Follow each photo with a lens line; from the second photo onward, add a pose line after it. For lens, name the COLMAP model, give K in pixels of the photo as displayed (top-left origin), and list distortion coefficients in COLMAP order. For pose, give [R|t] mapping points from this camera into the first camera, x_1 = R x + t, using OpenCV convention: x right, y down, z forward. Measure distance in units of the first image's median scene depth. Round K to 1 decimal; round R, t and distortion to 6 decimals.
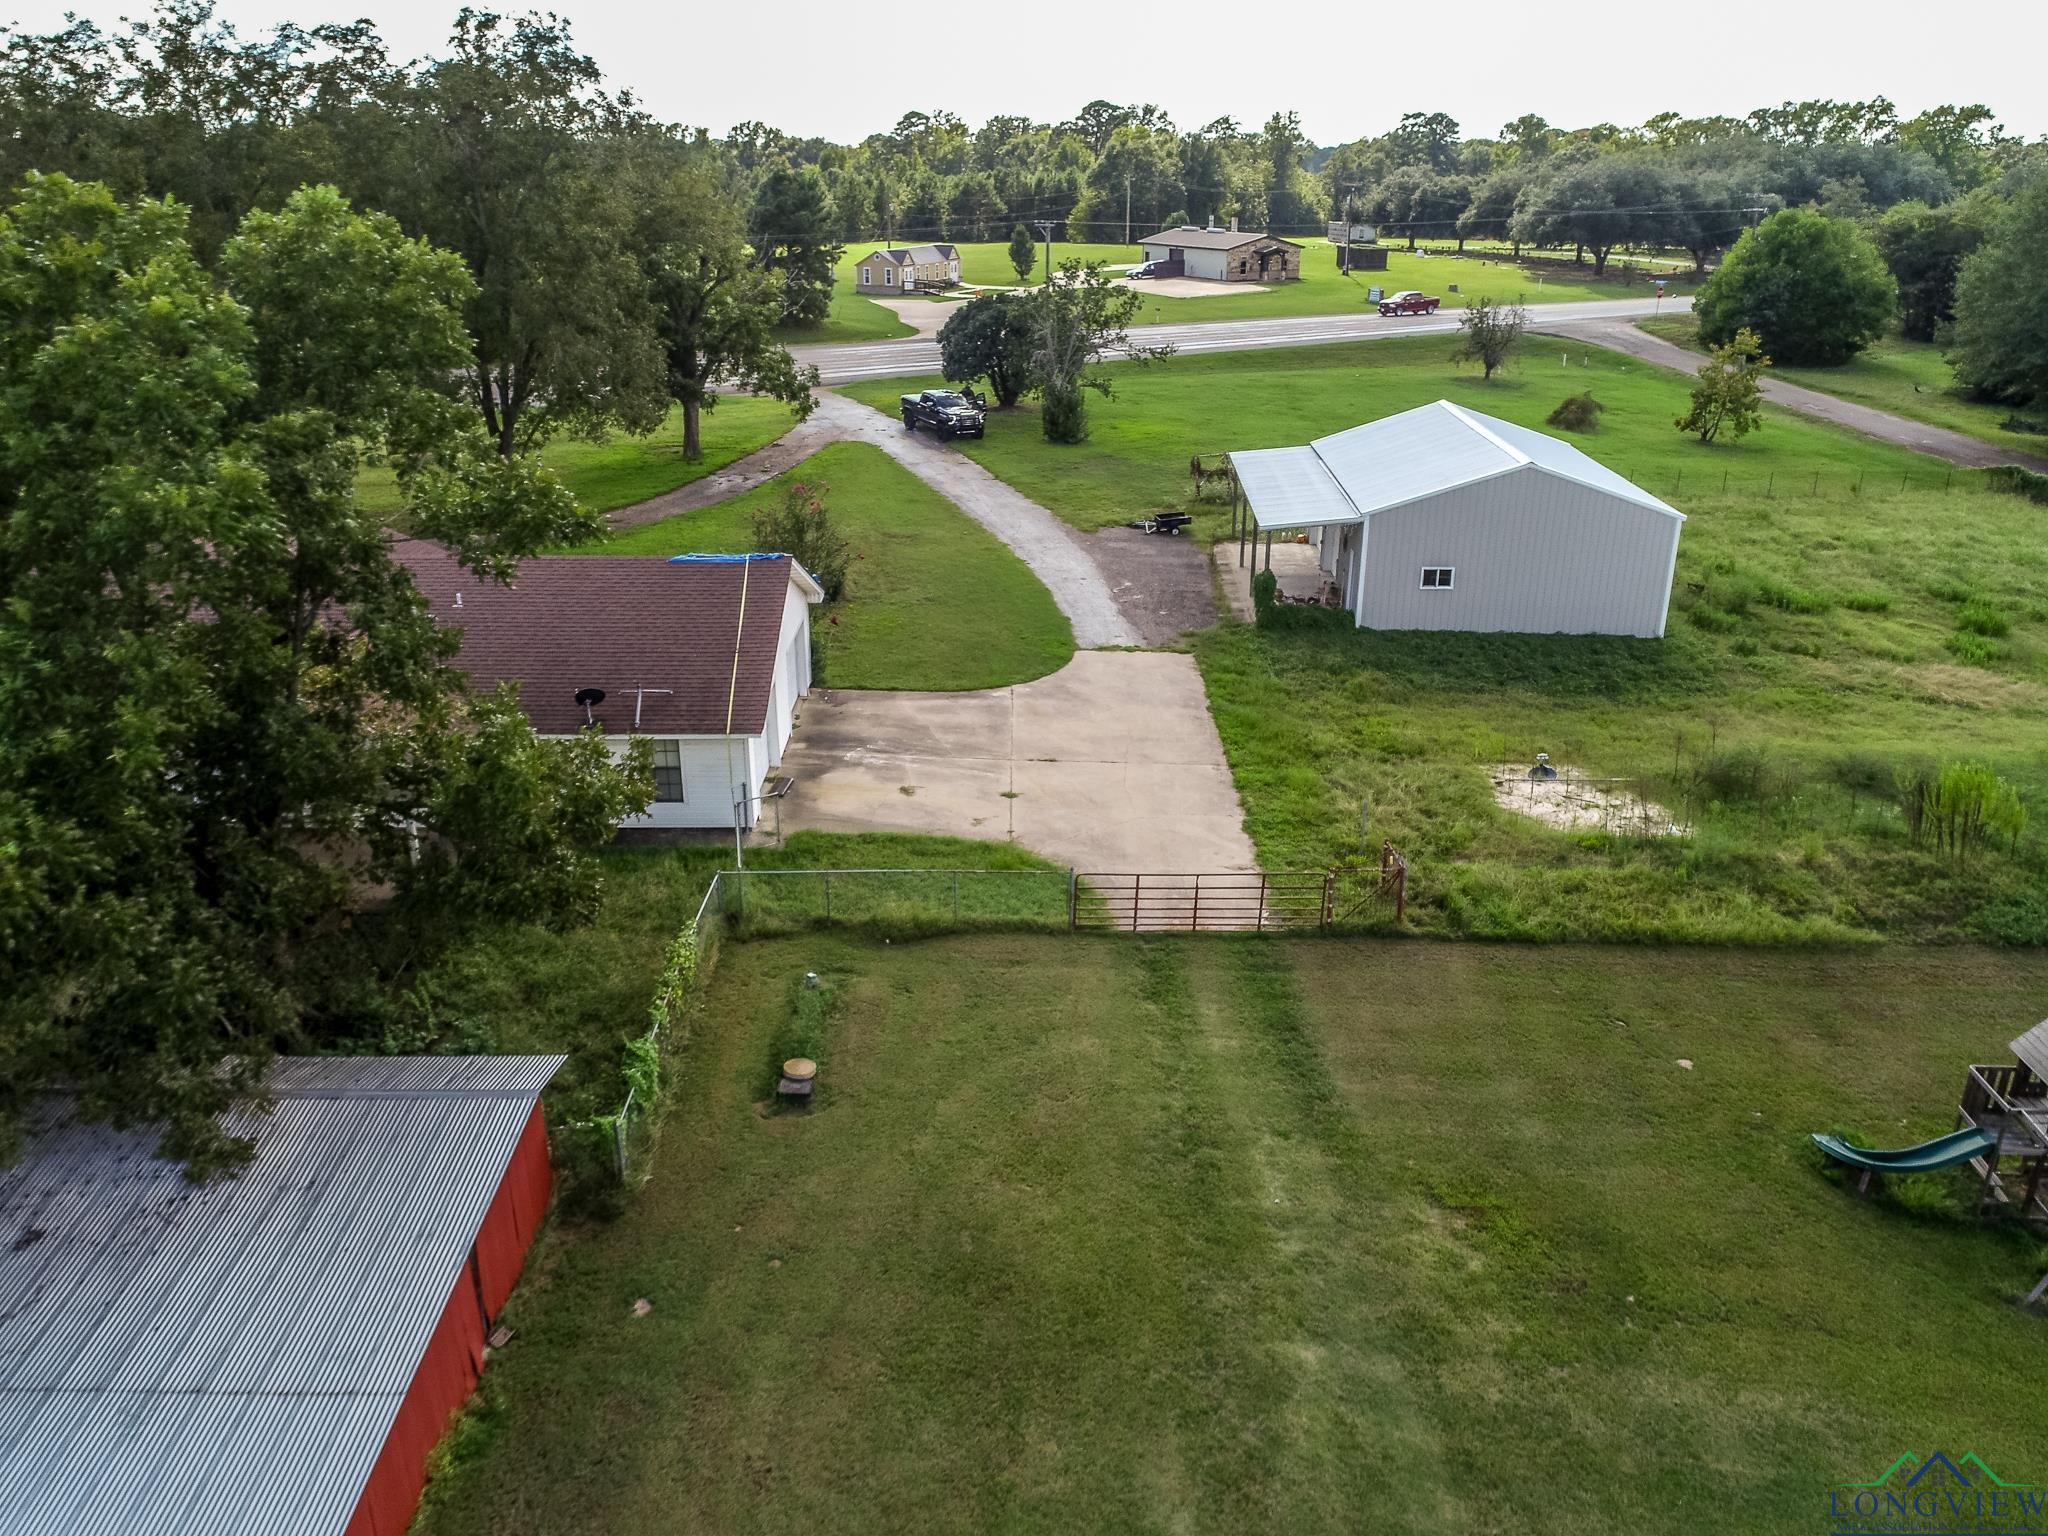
lens RADIAL K [[1542.7, 0, 1024.0], [0, 1542.7, 768.0], [0, 0, 1]] dist [-0.000480, -0.000719]
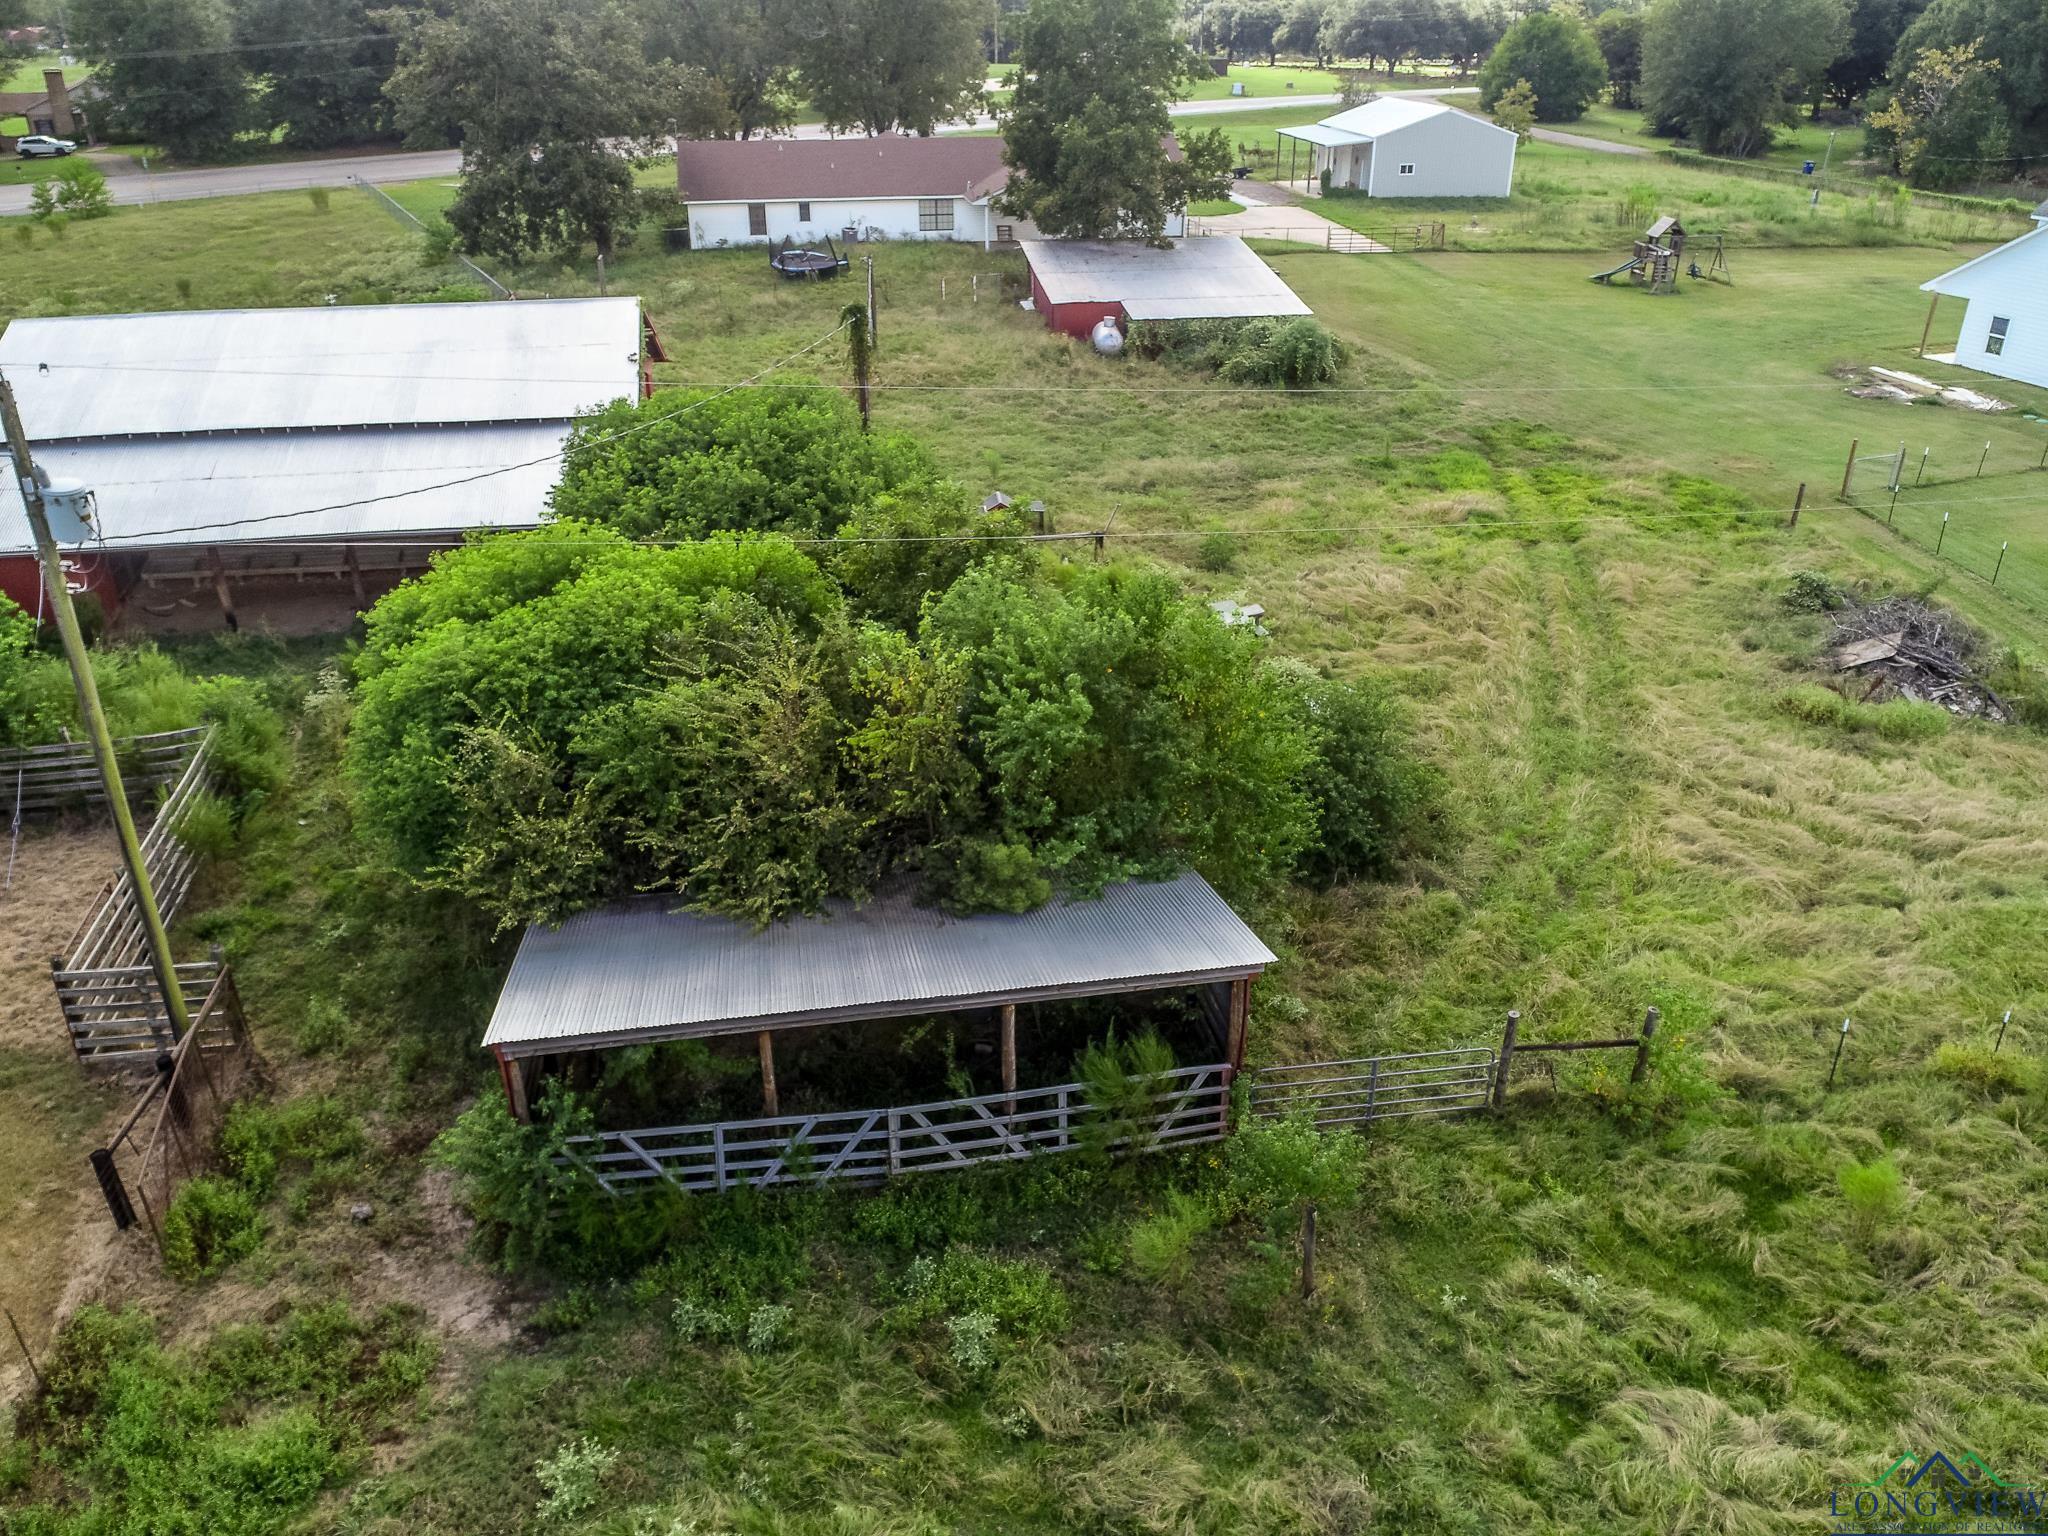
lens RADIAL K [[1542.7, 0, 1024.0], [0, 1542.7, 768.0], [0, 0, 1]] dist [-0.000480, -0.000719]
pose [[0.987211, -0.075569, 0.140373, -0.139473], [0.063408, 0.993996, 0.089173, 0.107981], [-0.146269, -0.079132, 0.986075, -0.244712]]
